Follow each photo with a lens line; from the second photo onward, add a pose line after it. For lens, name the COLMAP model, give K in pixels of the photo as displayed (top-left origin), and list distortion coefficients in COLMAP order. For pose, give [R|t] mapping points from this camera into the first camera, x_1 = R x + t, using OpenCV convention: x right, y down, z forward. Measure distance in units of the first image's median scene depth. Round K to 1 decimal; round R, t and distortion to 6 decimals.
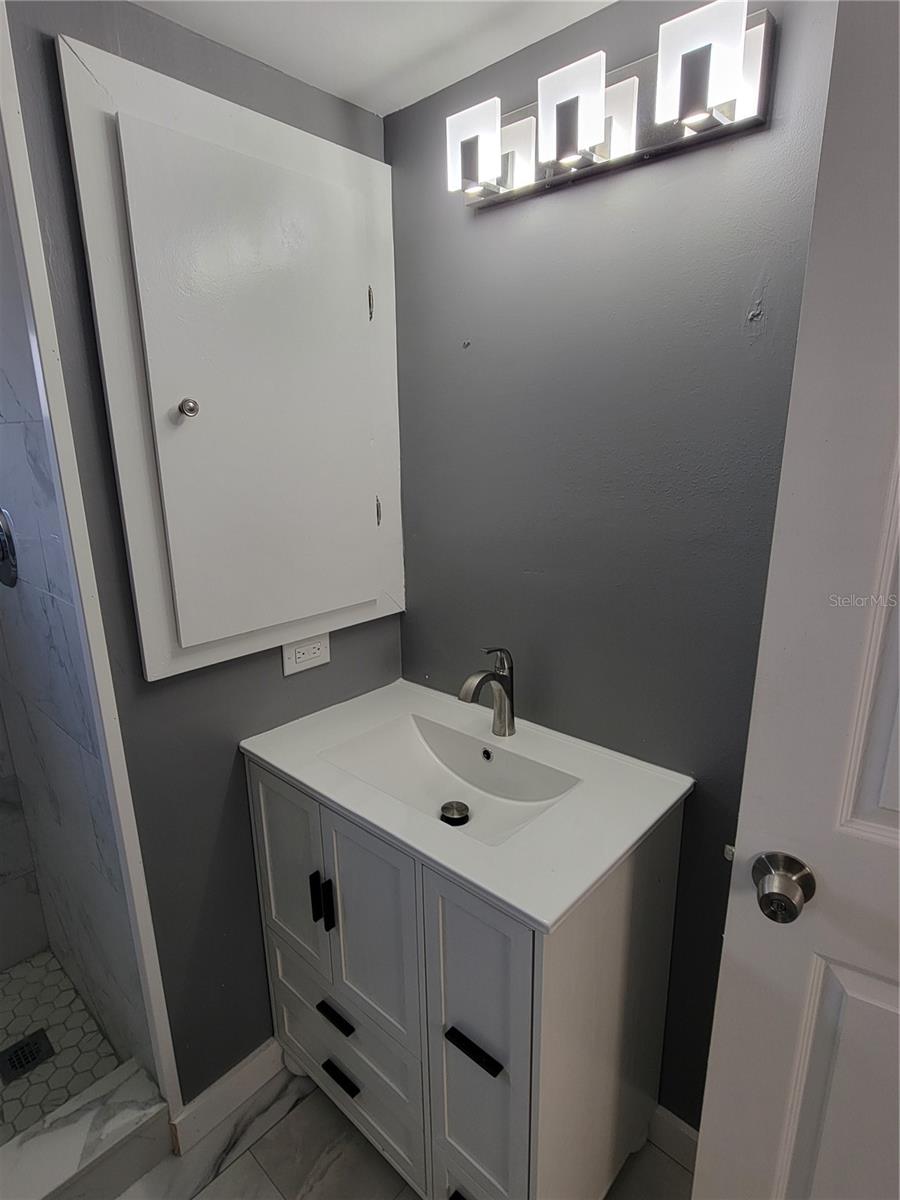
lens RADIAL K [[641.2, 0, 445.3], [0, 641.2, 607.5], [0, 0, 1]] dist [0.002785, -0.000518]
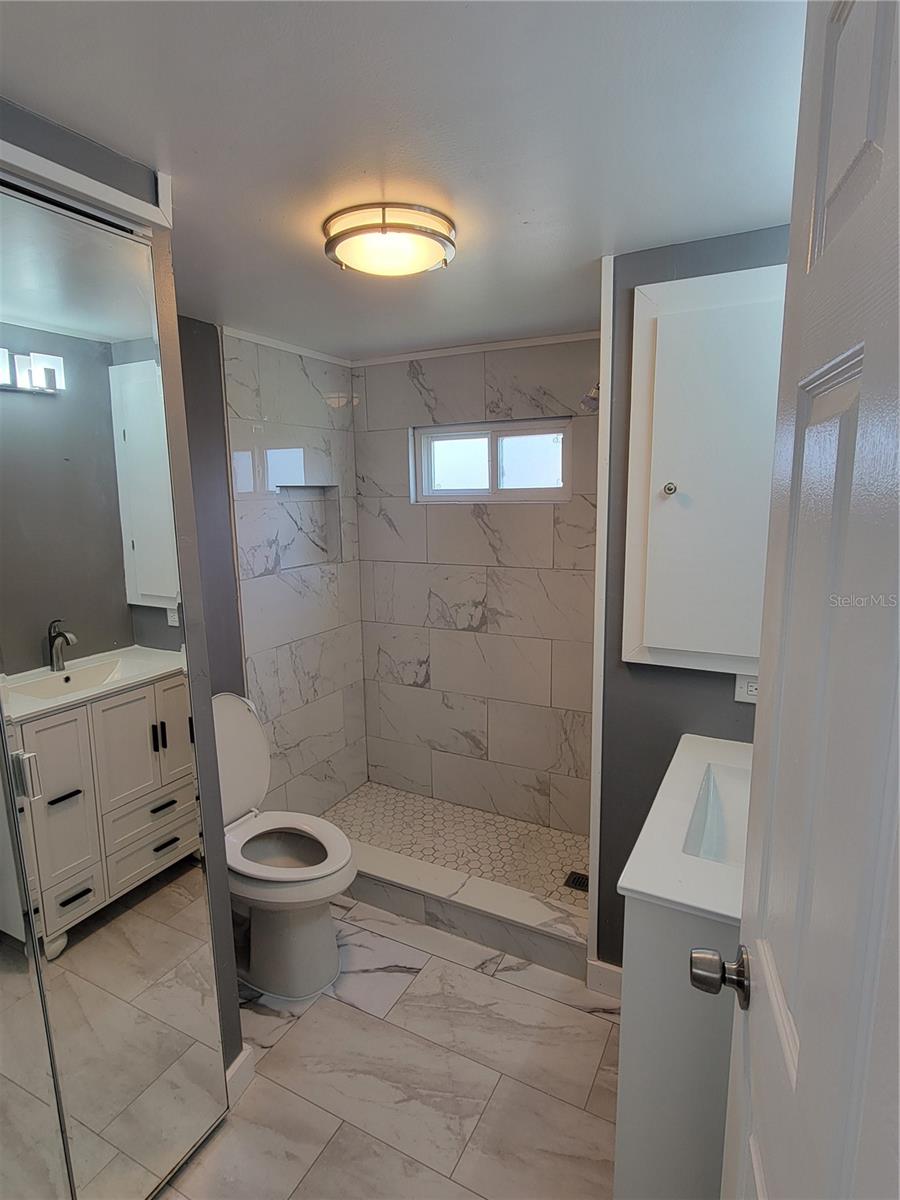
lens RADIAL K [[641.2, 0, 445.3], [0, 641.2, 607.5], [0, 0, 1]] dist [0.002785, -0.000518]
pose [[0.250495, 0.181214, -0.951007, 0.769875], [-0.239497, 0.963391, 0.120491, -0.081409], [0.938026, 0.197581, 0.284725, 0.114954]]
